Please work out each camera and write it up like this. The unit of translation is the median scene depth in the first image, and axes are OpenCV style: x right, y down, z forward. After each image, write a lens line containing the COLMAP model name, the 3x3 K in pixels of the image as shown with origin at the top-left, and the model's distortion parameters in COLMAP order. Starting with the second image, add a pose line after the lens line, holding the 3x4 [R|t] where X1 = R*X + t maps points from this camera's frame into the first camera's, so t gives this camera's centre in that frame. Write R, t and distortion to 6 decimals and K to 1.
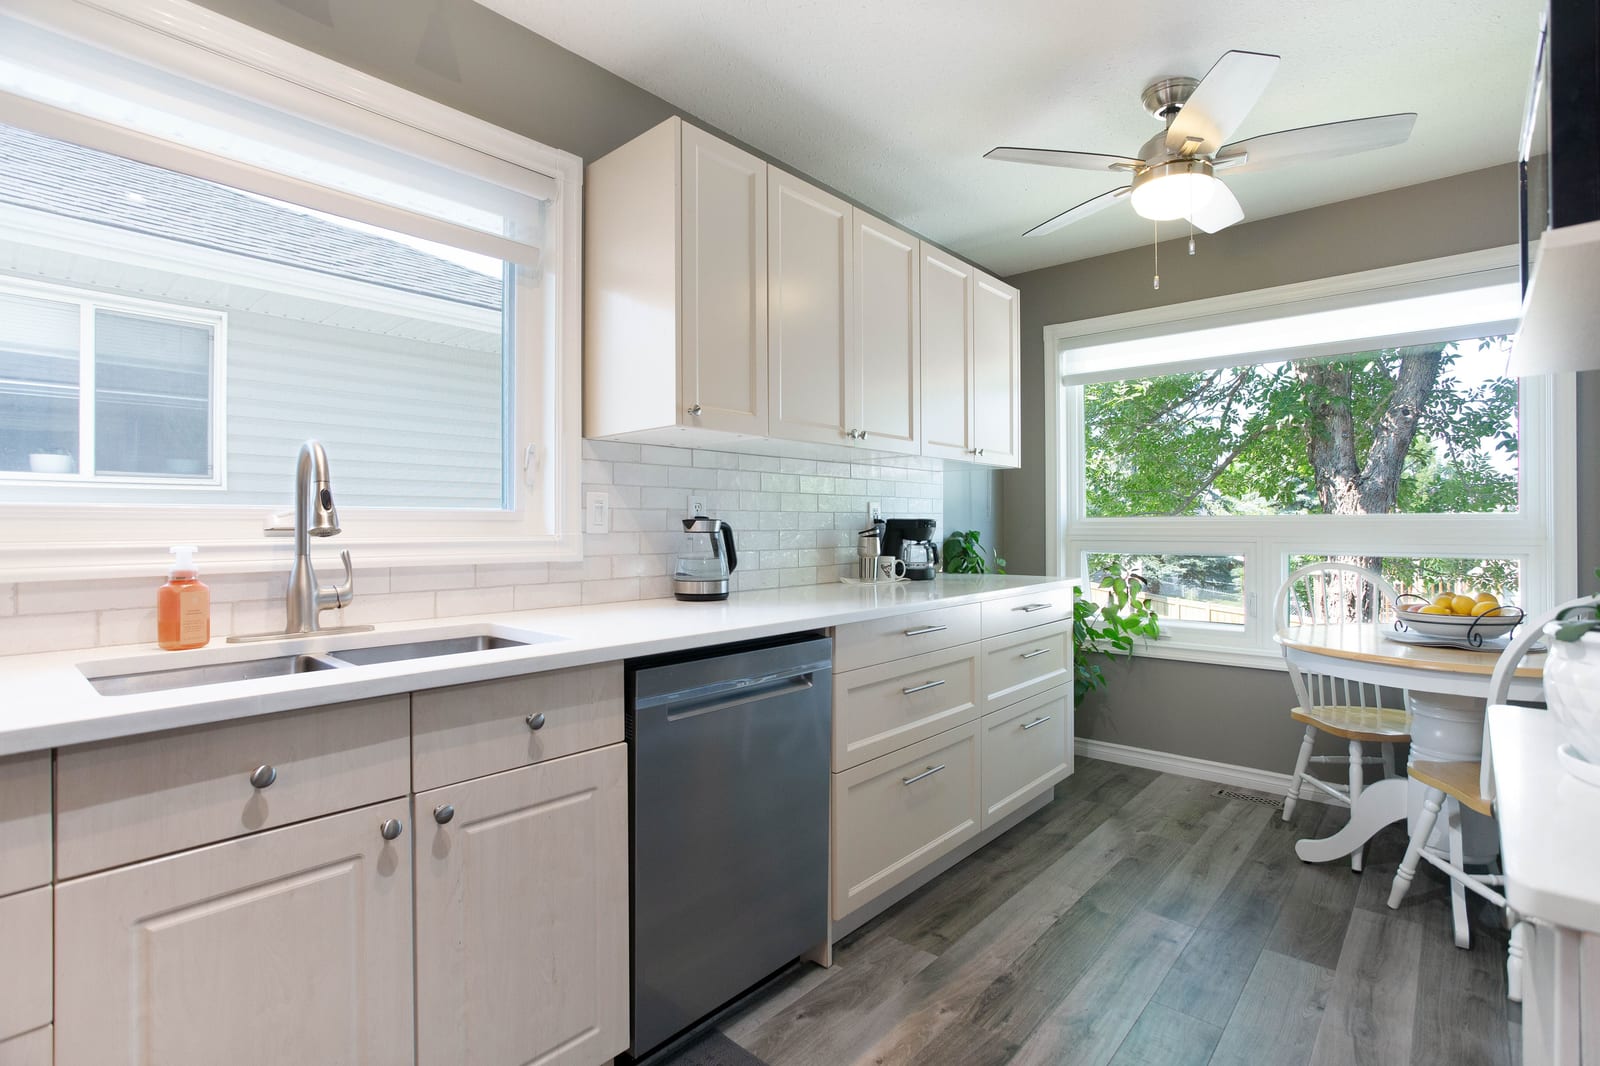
lens RADIAL K [[768.7, 0, 787.1], [0, 768.7, 520.2], [0, 0, 1]] dist [-0.031576, 0.007763]
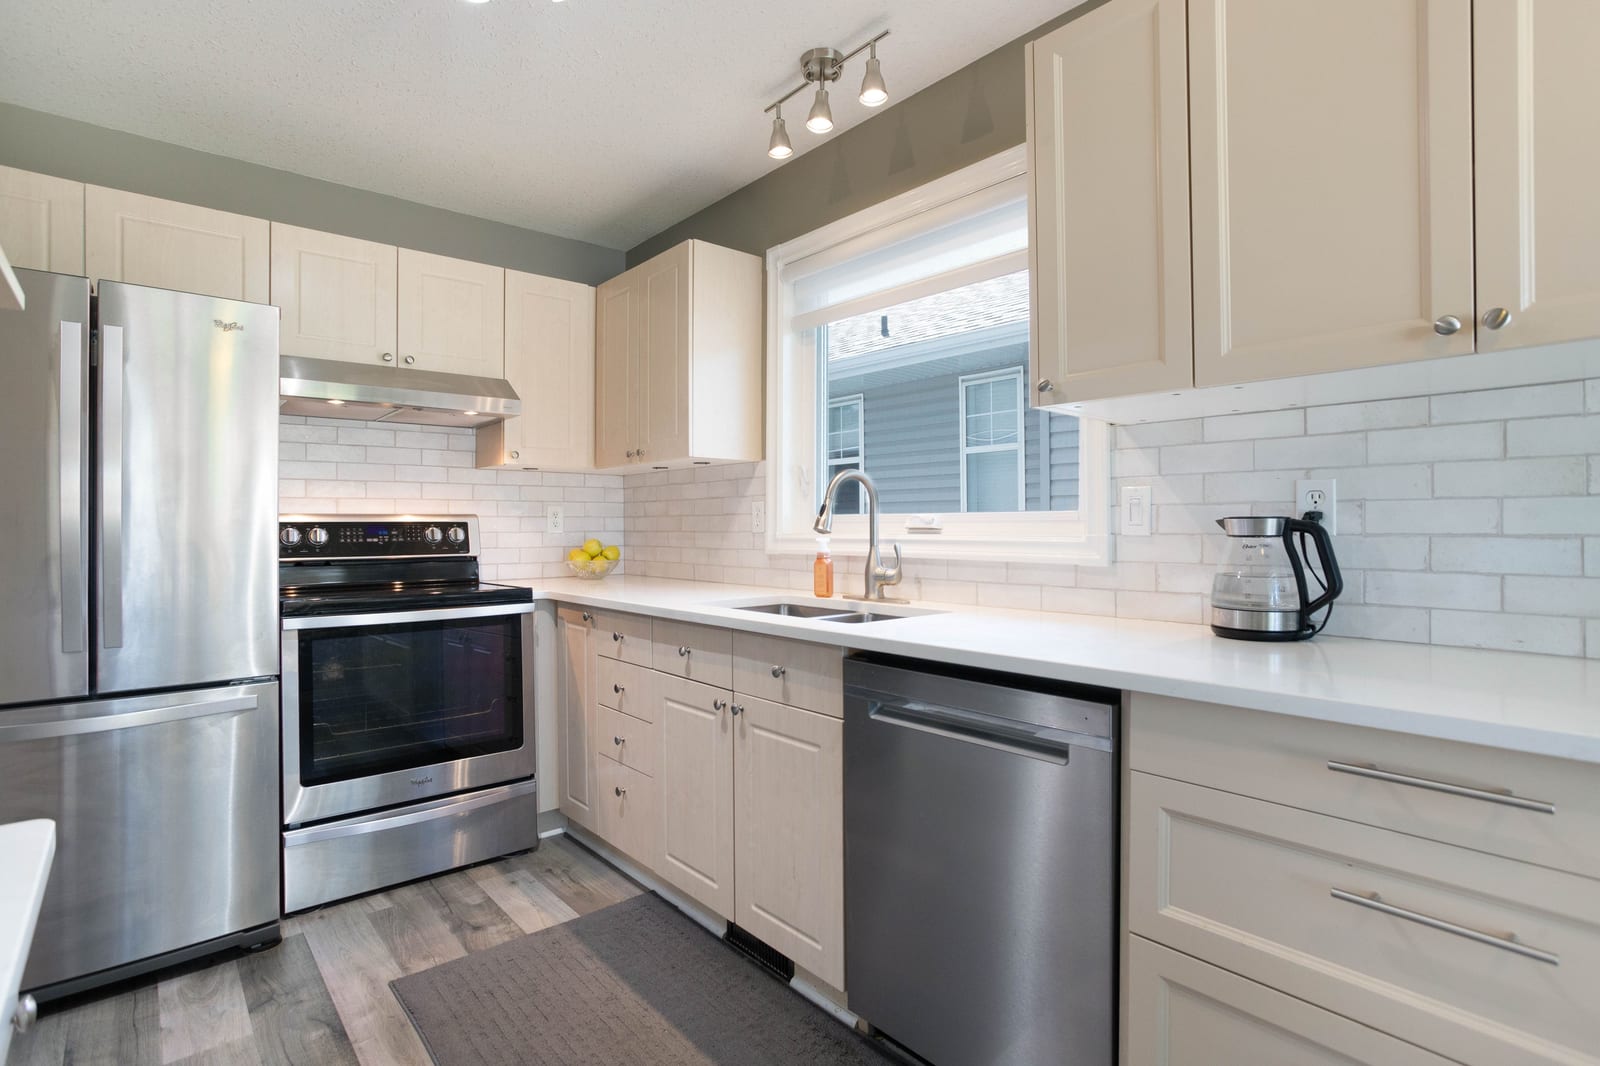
lens RADIAL K [[768.7, 0, 794.5], [0, 768.7, 525.3], [0, 0, 1]] dist [-0.031576, 0.007763]
pose [[-0.116795, 0.000735, -0.993156, 0.833926], [0.010525, 0.999944, -0.000498, 0.003347], [0.993100, -0.010511, -0.116796, 0.970414]]
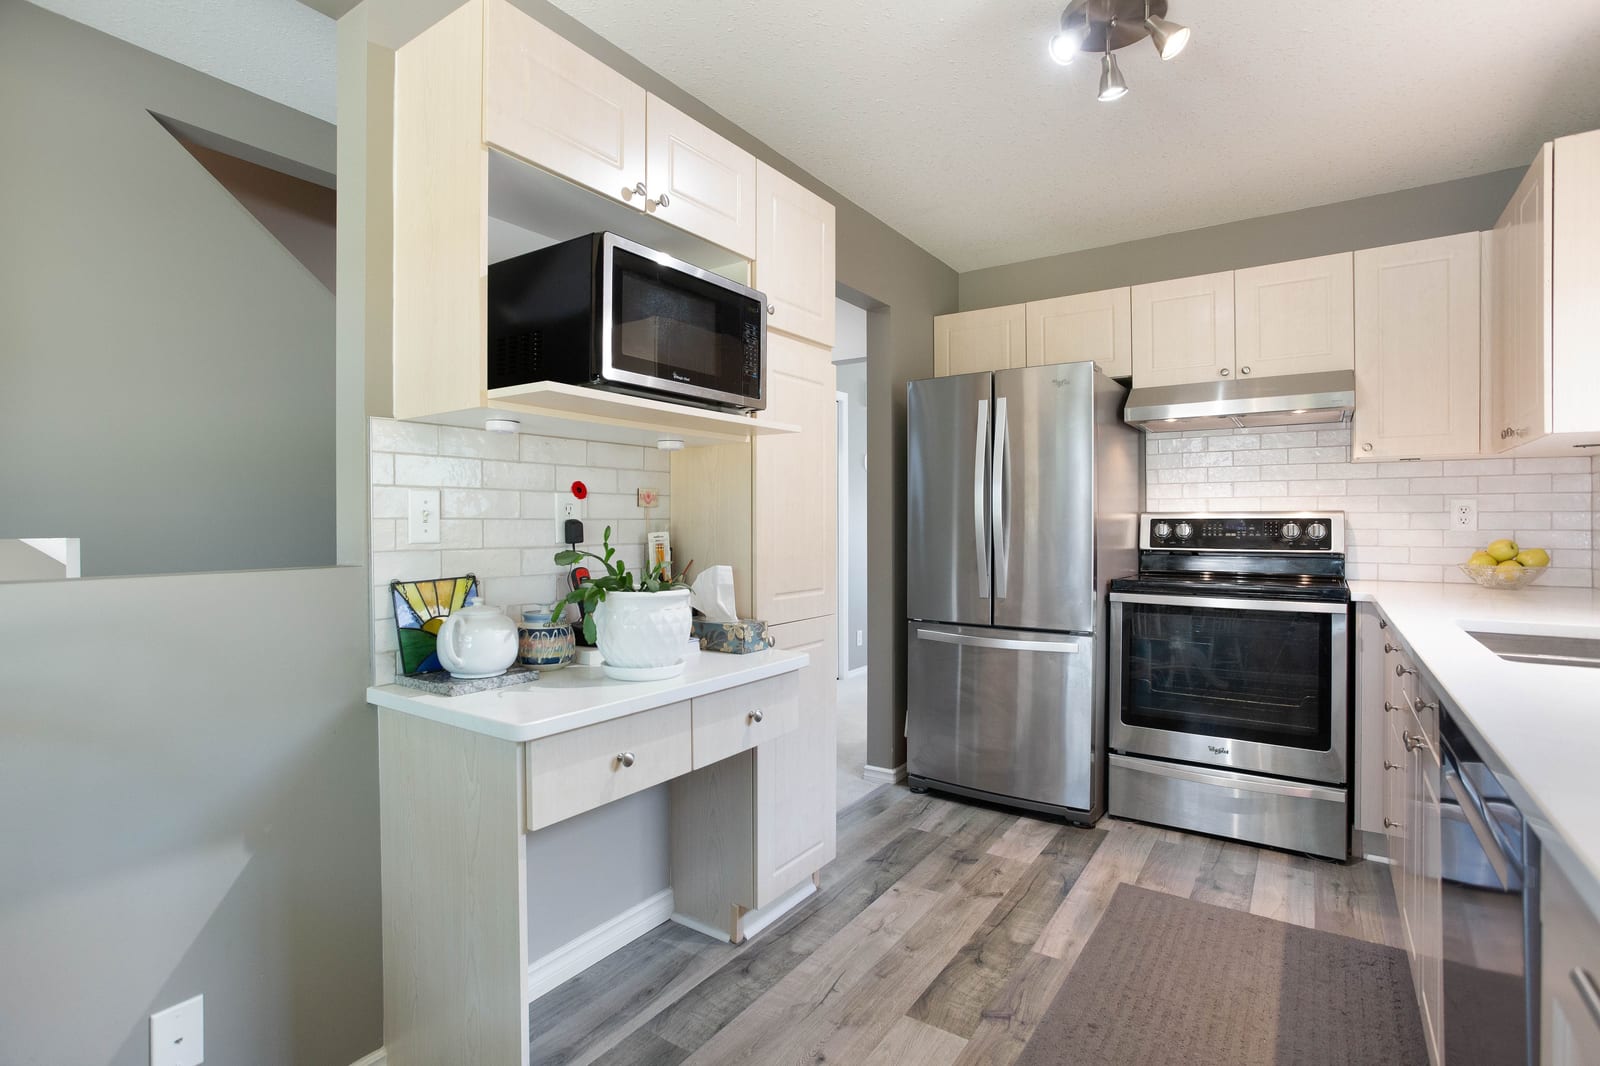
lens RADIAL K [[768.7, 0, 825.2], [0, 768.7, 525.7], [0, 0, 1]] dist [-0.031576, 0.007763]
pose [[-0.985793, 0.001243, -0.167958, 0.465244], [0.001335, 0.999999, -0.000434, 0.001966], [0.167958, -0.000652, -0.985794, 1.813534]]
